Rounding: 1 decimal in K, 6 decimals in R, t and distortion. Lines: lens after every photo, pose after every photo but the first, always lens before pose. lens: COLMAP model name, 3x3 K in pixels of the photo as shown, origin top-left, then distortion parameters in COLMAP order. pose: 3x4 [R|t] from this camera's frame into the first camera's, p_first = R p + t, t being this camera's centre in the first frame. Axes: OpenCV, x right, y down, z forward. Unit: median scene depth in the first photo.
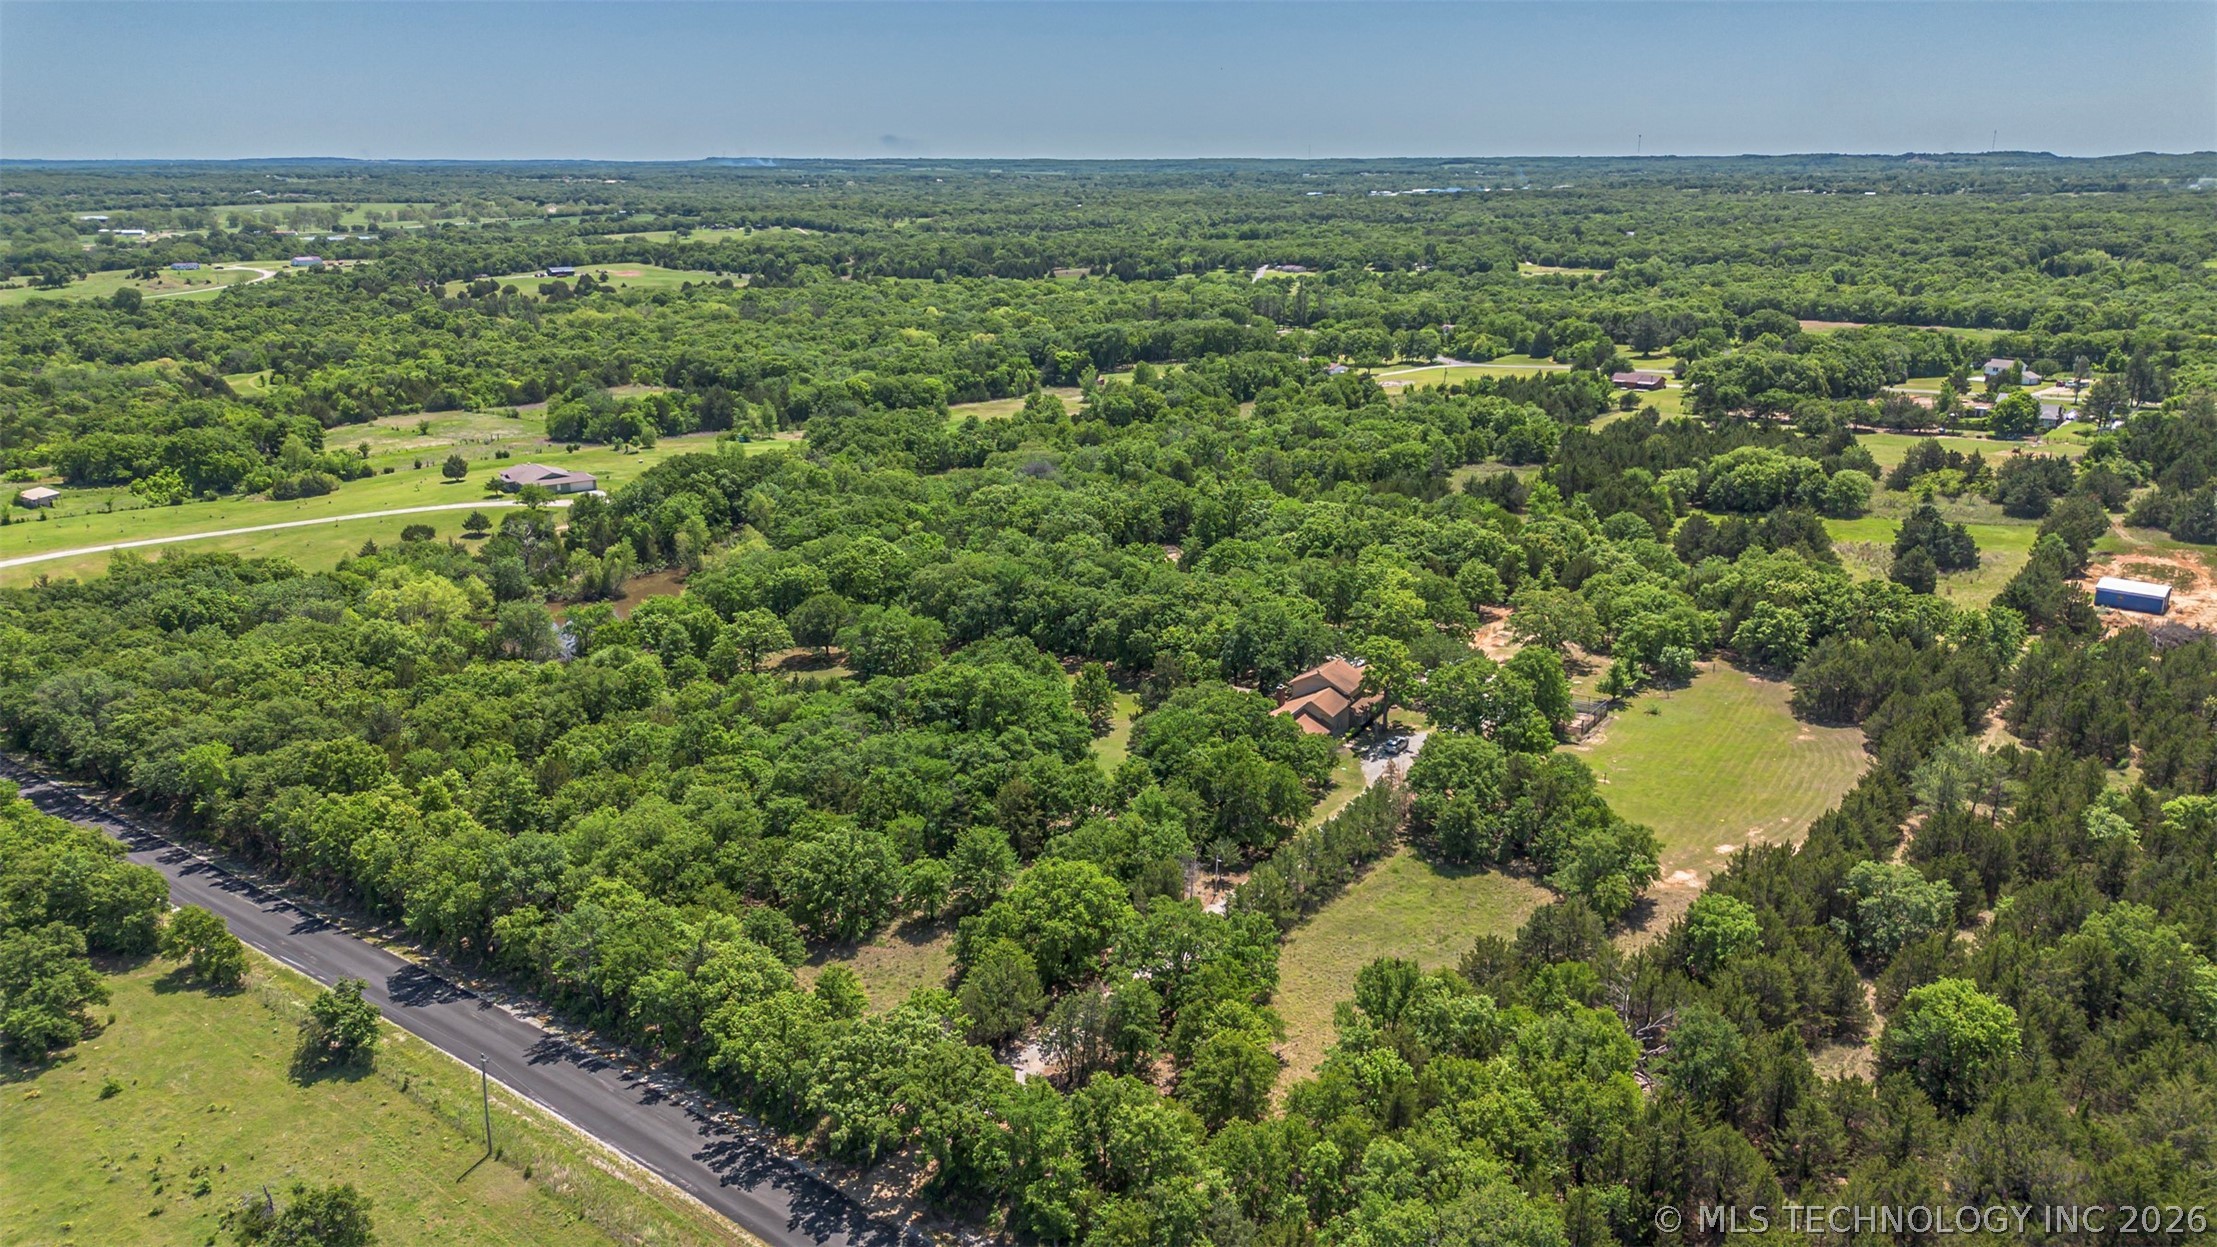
lens RADIAL K [[1554.5, 0, 1108.5], [0, 1554.5, 623.5], [0, 0, 1]] dist [0.062566, -0.061314]
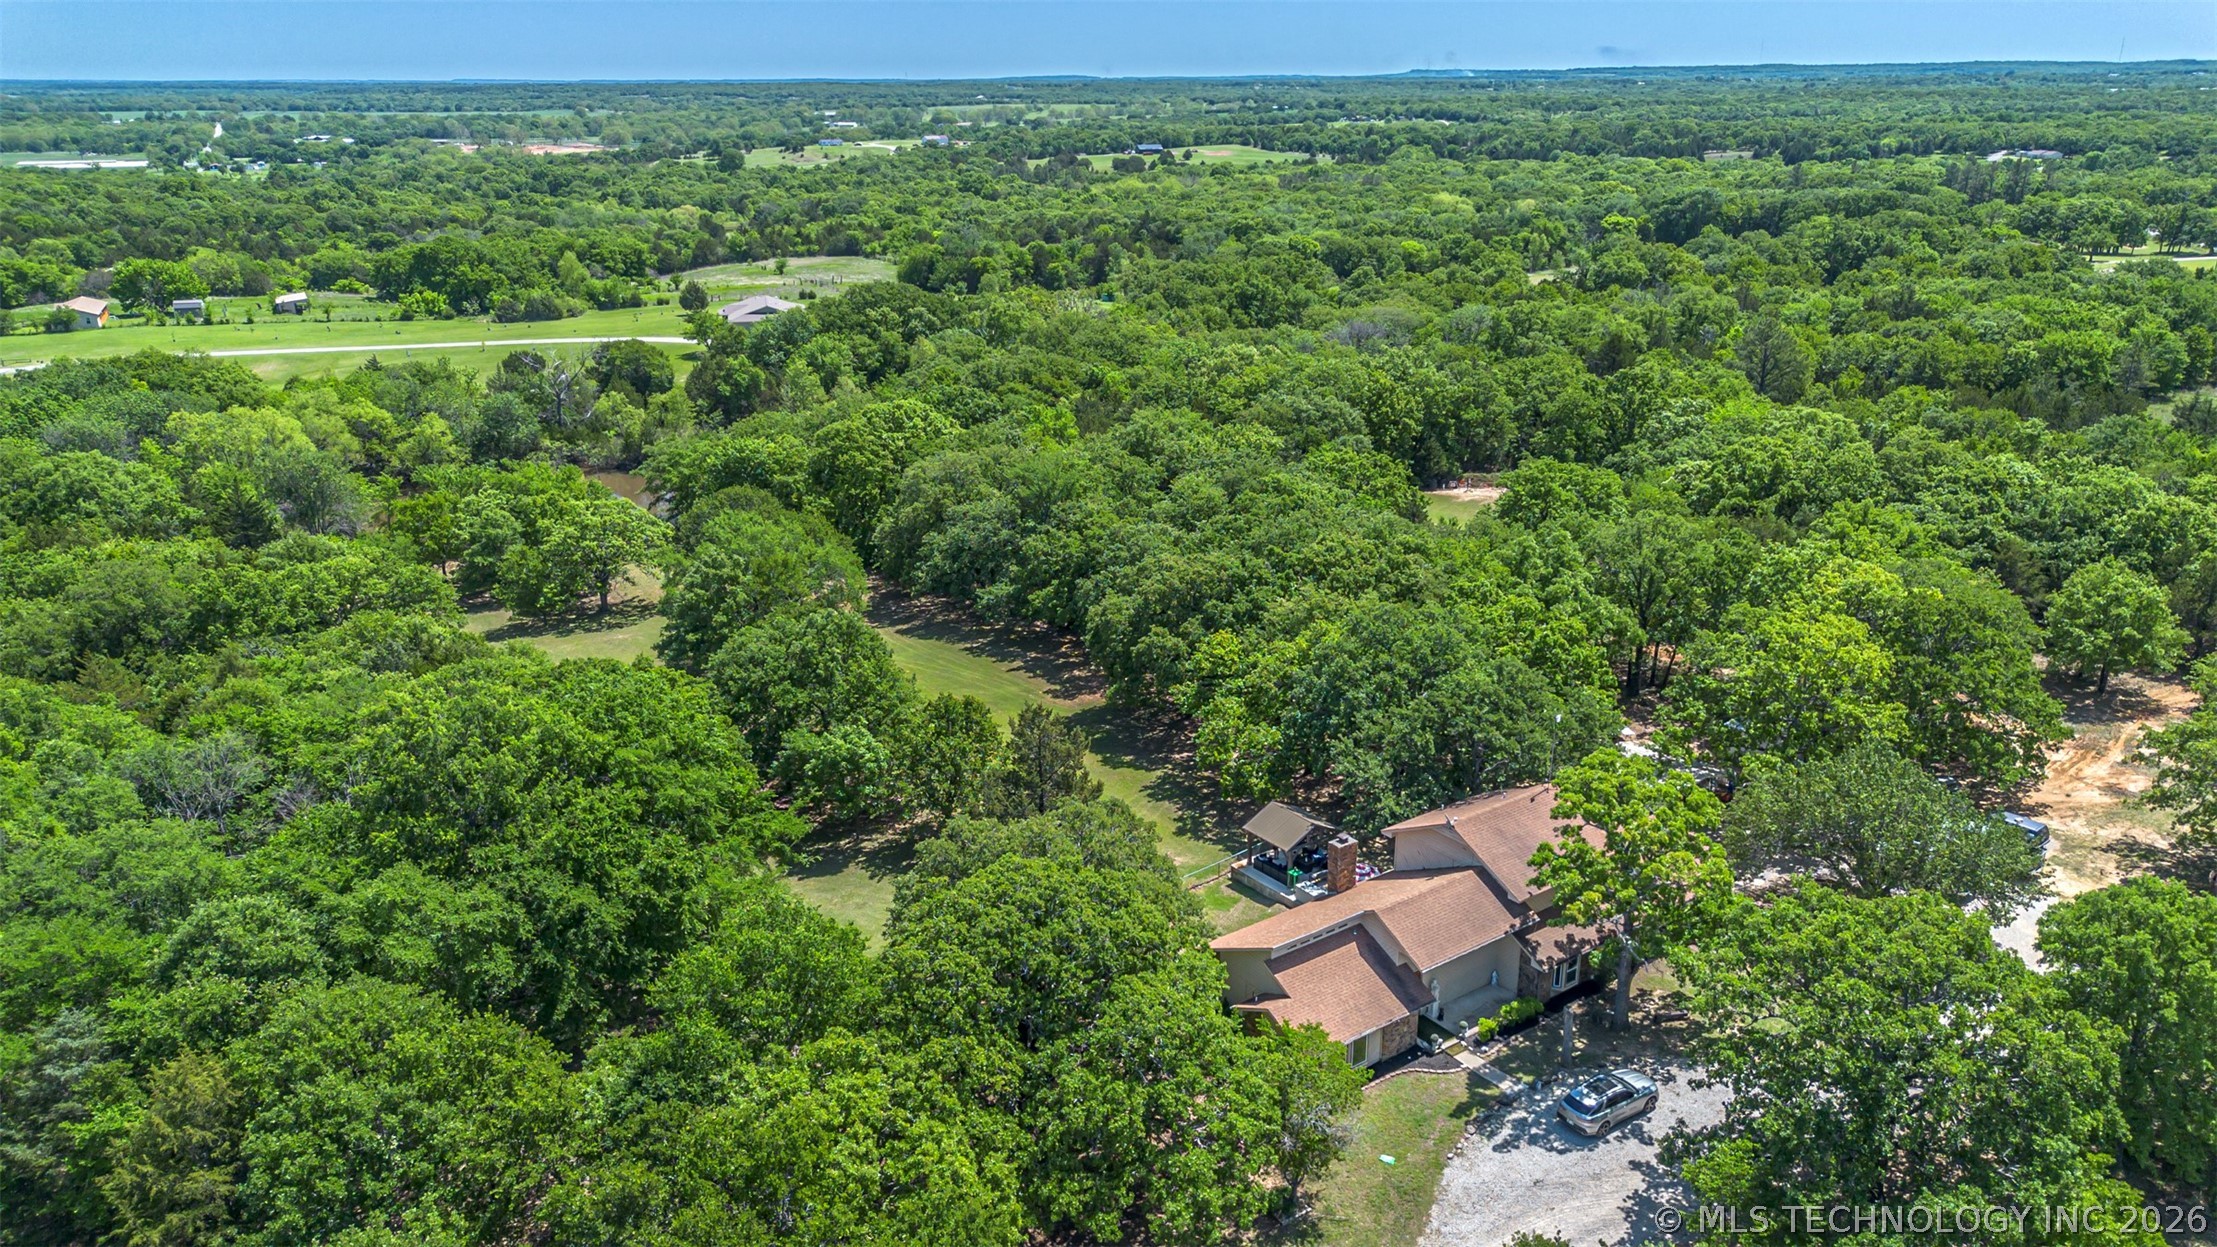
lens RADIAL K [[1554.5, 0, 1108.5], [0, 1554.5, 623.5], [0, 0, 1]] dist [0.062566, -0.061314]
pose [[0.911577, 0.132339, -0.389248, 0.154270], [-0.112914, 0.990958, 0.072480, -0.024055], [0.395321, -0.022119, 0.918277, 0.503592]]
